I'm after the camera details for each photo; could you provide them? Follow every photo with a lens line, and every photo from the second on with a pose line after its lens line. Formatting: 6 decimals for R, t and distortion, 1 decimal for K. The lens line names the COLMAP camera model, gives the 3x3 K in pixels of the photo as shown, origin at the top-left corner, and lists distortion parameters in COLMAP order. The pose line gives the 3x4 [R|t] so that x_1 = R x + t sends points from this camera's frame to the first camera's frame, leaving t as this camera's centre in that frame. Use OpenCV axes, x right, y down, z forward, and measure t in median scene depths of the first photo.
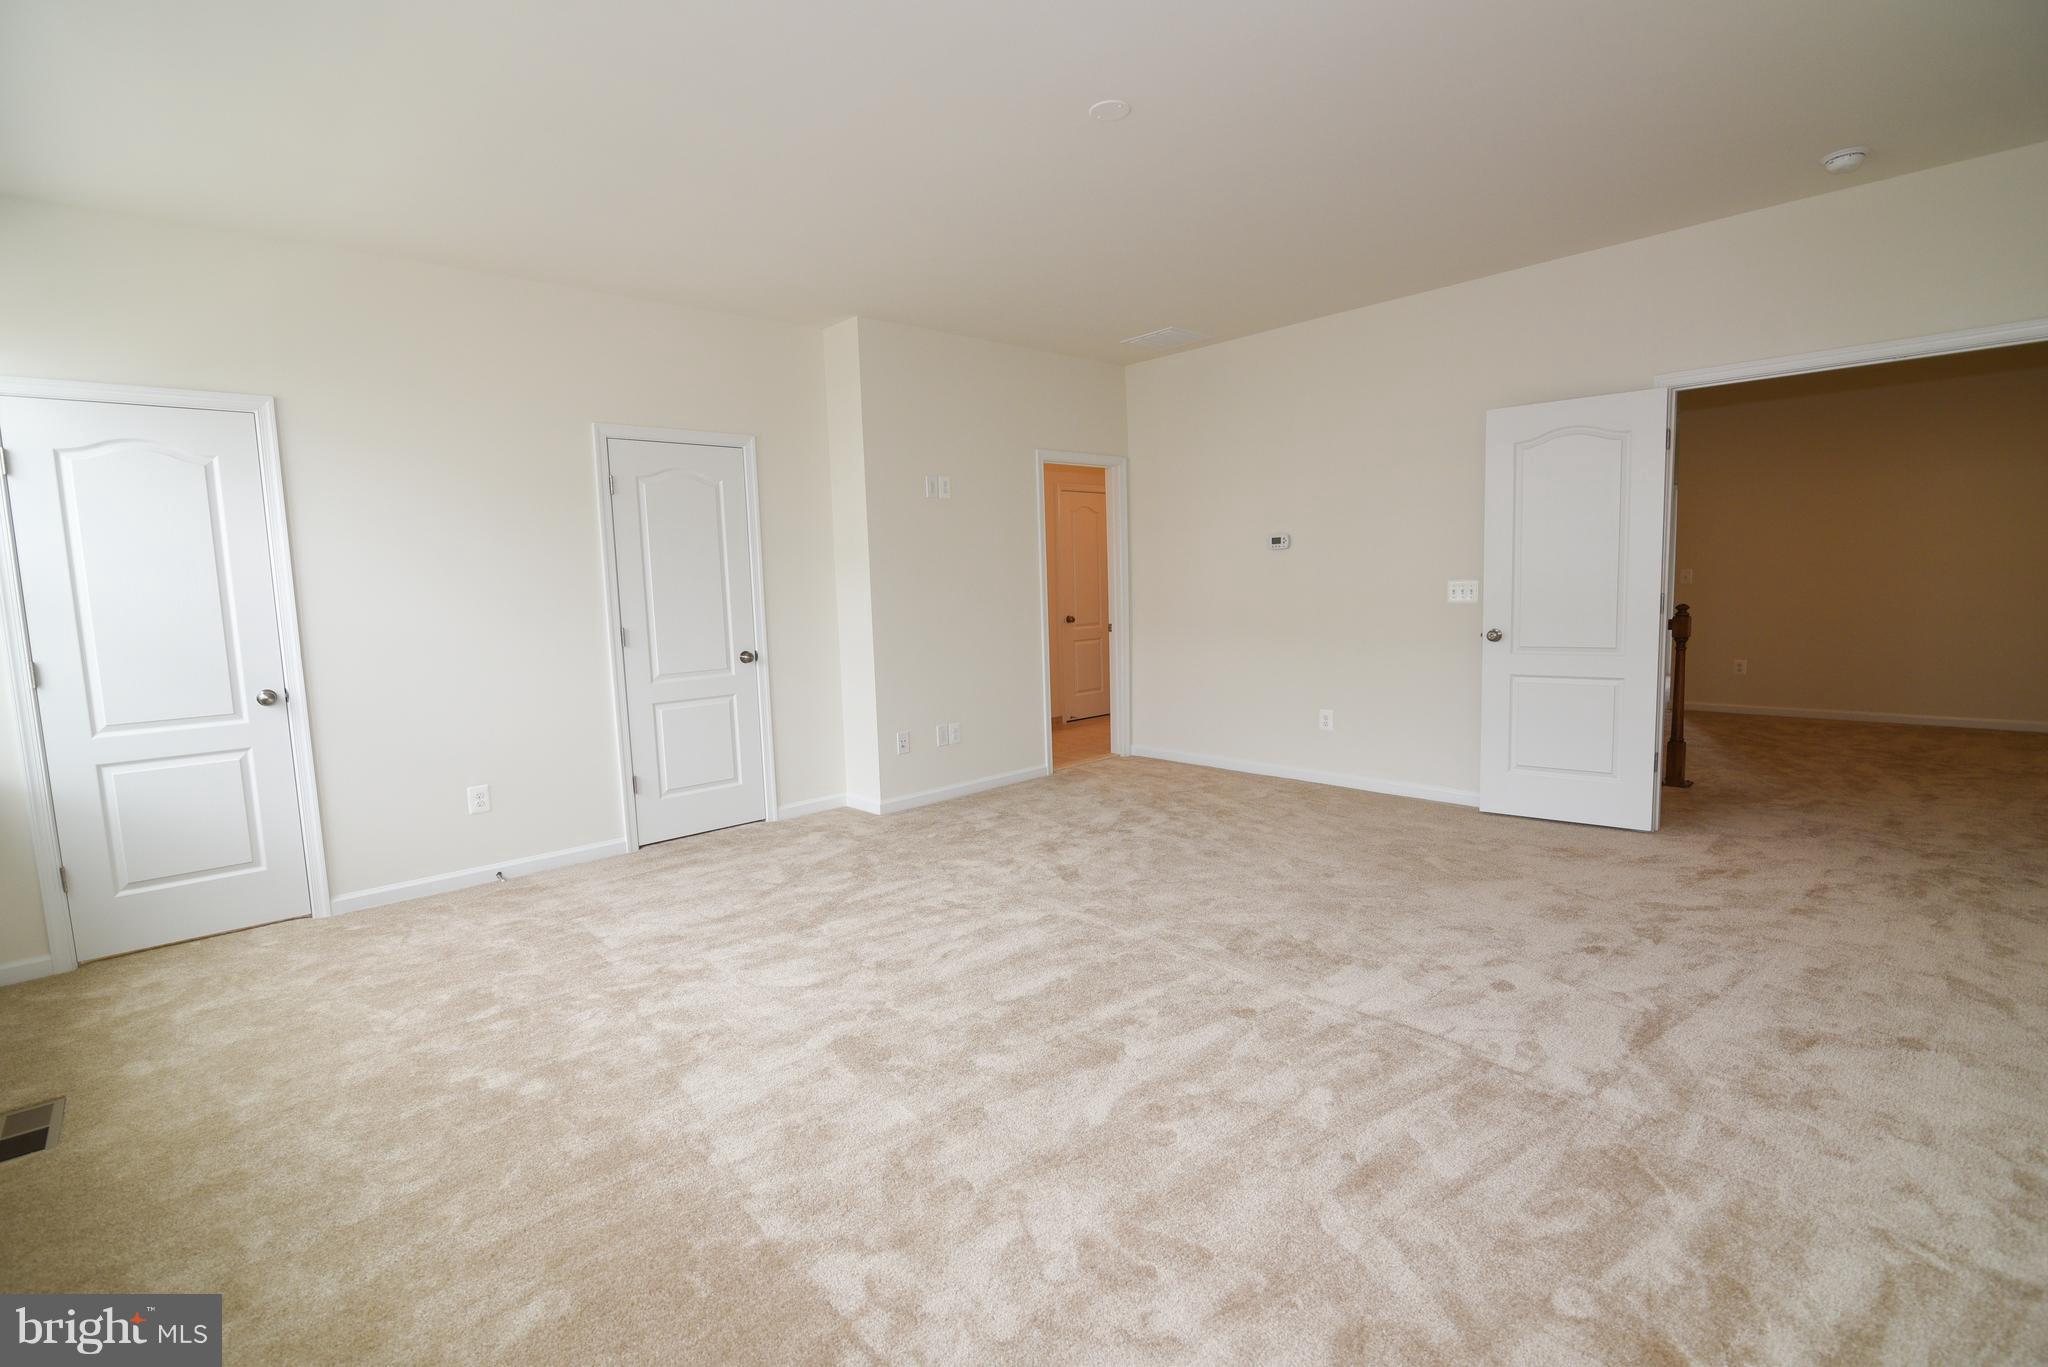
lens RADIAL K [[936.9, 0, 1017.7], [0, 936.9, 666.4], [0, 0, 1]] dist [-0.021422, 0.001680]
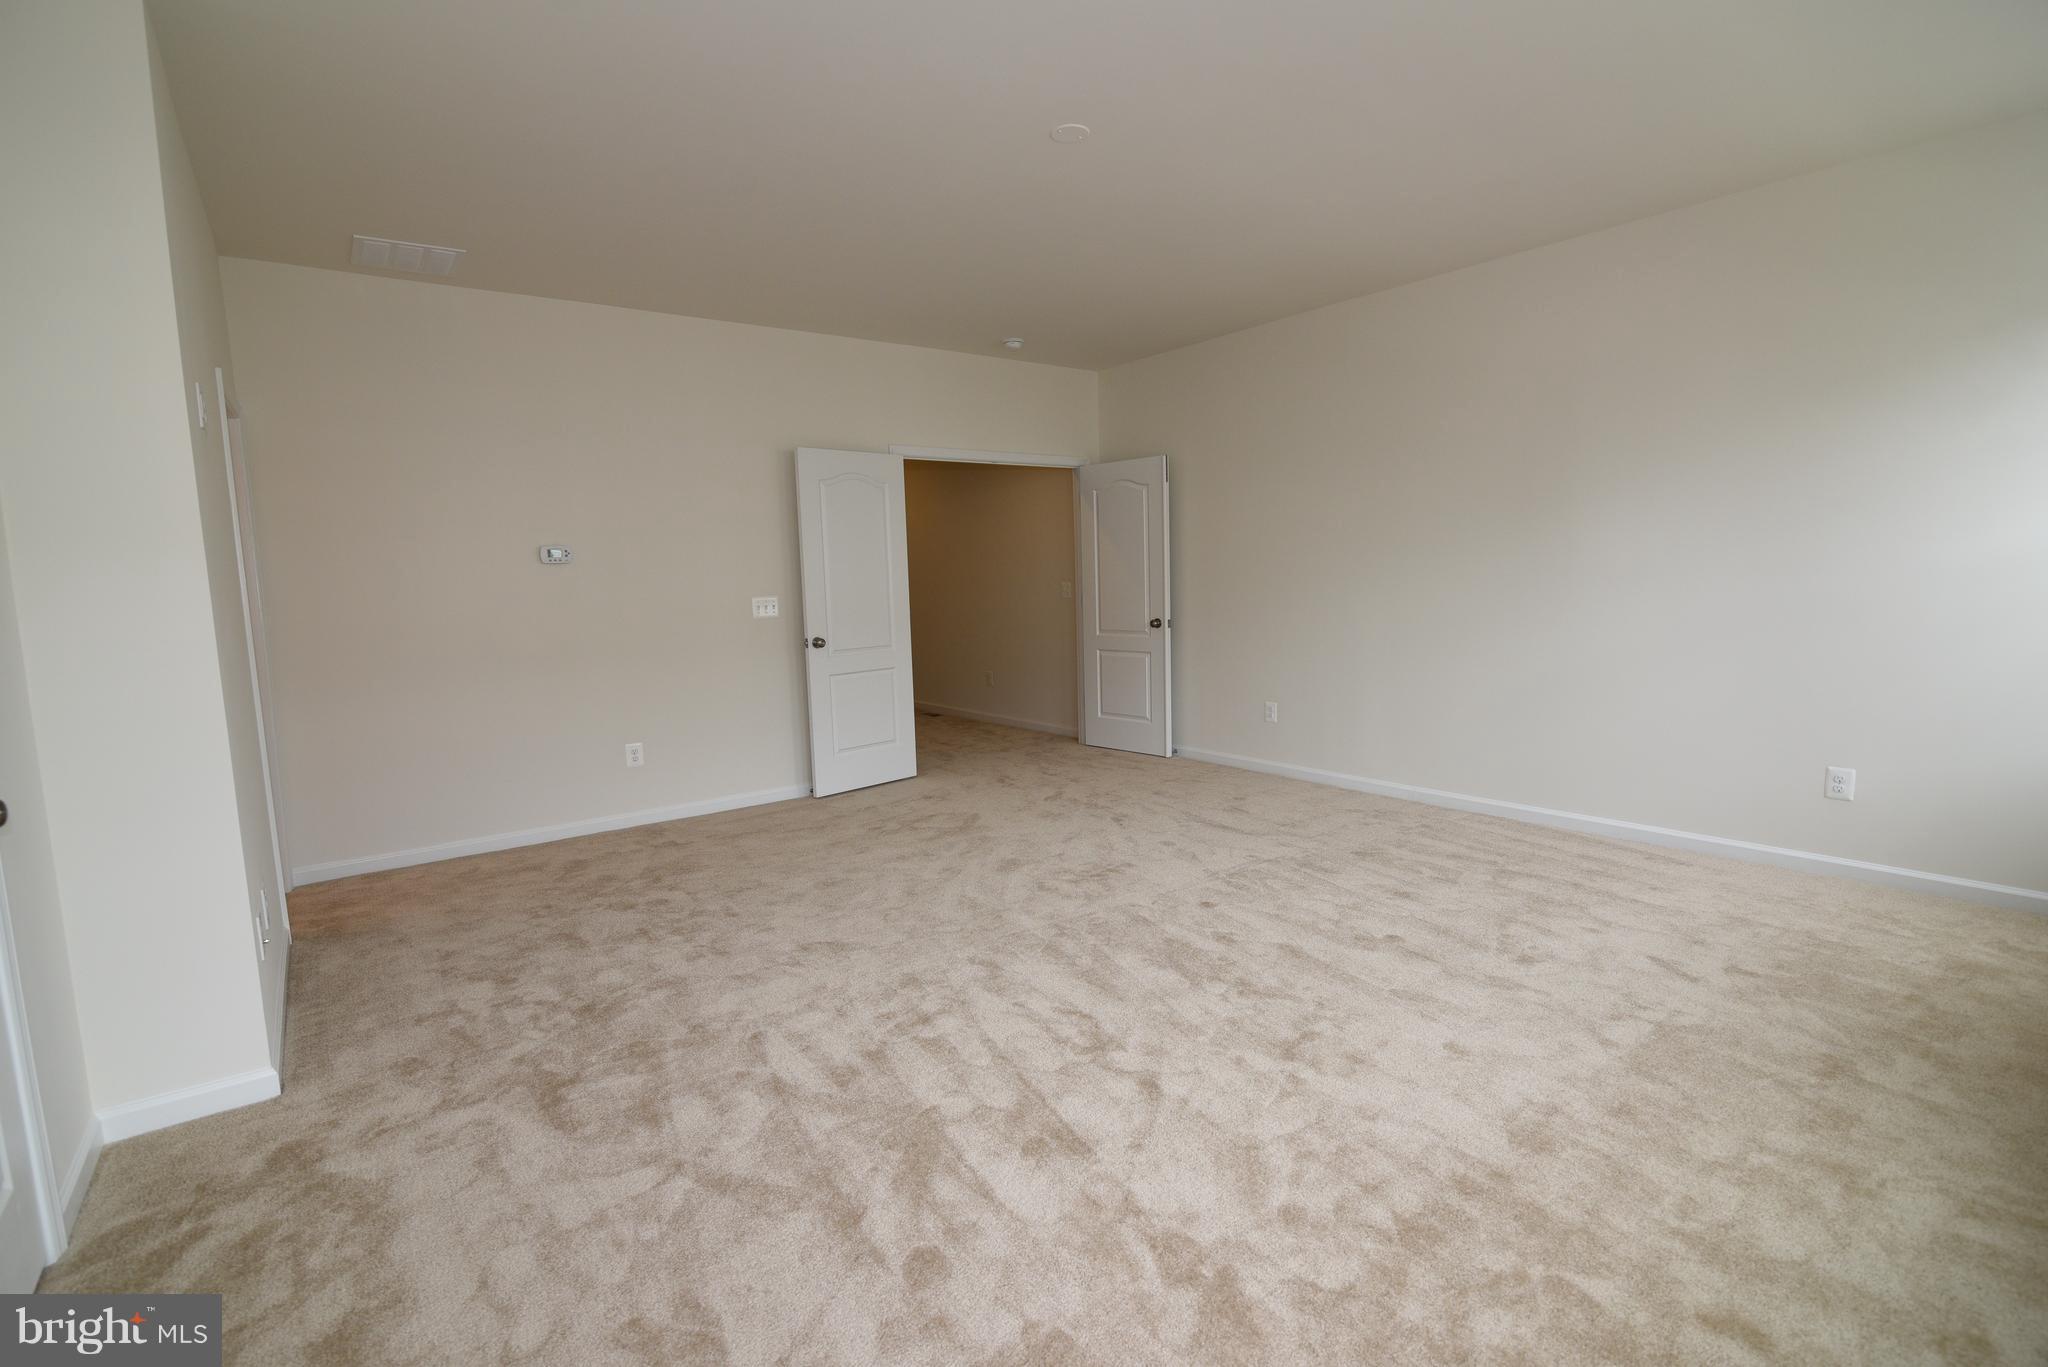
lens RADIAL K [[936.9, 0, 1025.1], [0, 936.9, 673.7], [0, 0, 1]] dist [-0.021422, 0.001680]
pose [[0.088998, -0.075512, 0.993165, -0.652737], [0.116751, 0.991039, 0.064888, -0.042324], [-0.989166, 0.110178, 0.097016, 0.664086]]
